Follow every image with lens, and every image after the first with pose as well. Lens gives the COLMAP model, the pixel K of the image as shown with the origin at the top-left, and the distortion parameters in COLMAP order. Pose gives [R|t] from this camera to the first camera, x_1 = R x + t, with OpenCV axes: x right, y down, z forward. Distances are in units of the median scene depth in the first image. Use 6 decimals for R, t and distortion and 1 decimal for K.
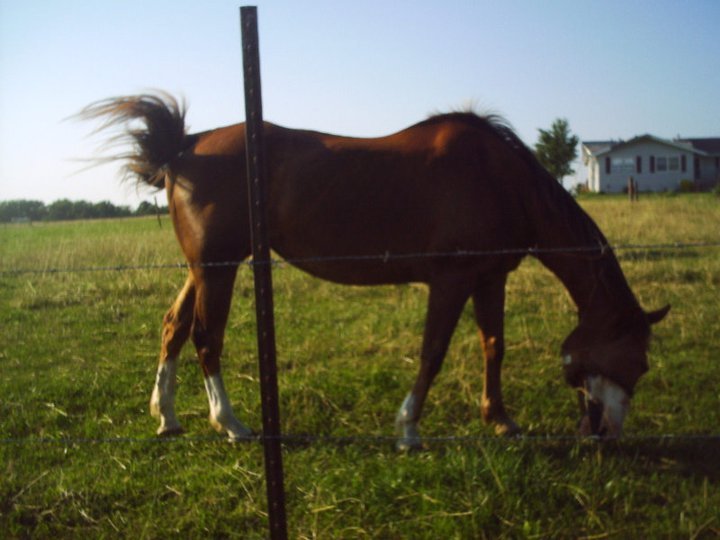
lens RADIAL K [[933.6, 0, 384.5], [0, 933.6, 254.5], [0, 0, 1]] dist [-0.048117, 0.109332]
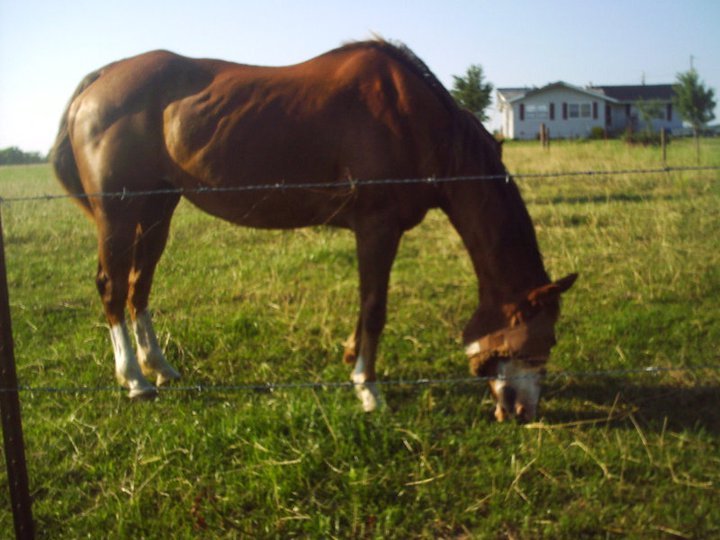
lens RADIAL K [[933.6, 0, 384.5], [0, 933.6, 254.5], [0, 0, 1]] dist [-0.048117, 0.109332]
pose [[0.996222, -0.008468, 0.086433, 0.063374], [0.003536, 0.998365, 0.057051, 0.003833], [-0.086775, -0.056530, 0.994623, 0.020834]]
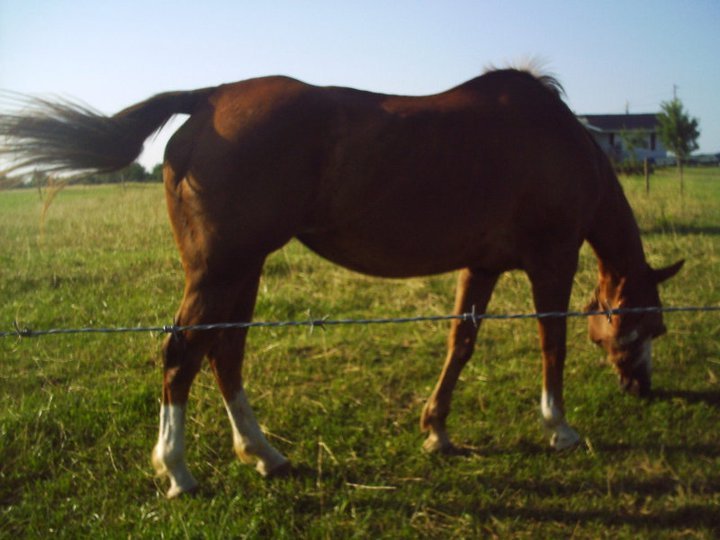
lens RADIAL K [[933.6, 0, 384.5], [0, 933.6, 254.5], [0, 0, 1]] dist [-0.048117, 0.109332]
pose [[0.994784, -0.001195, 0.101998, 0.129364], [-0.001736, 0.999588, 0.028645, -0.021597], [-0.101990, -0.028672, 0.994372, 0.170186]]
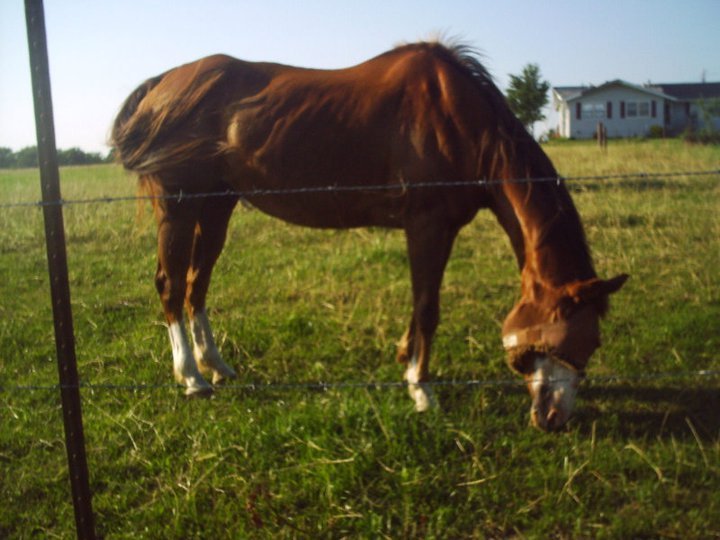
lens RADIAL K [[933.6, 0, 384.5], [0, 933.6, 254.5], [0, 0, 1]] dist [-0.048117, 0.109332]
pose [[0.999603, -0.005037, 0.027736, 0.064474], [0.003444, 0.998357, 0.057193, 0.002907], [-0.027979, -0.057075, 0.997978, 0.017679]]
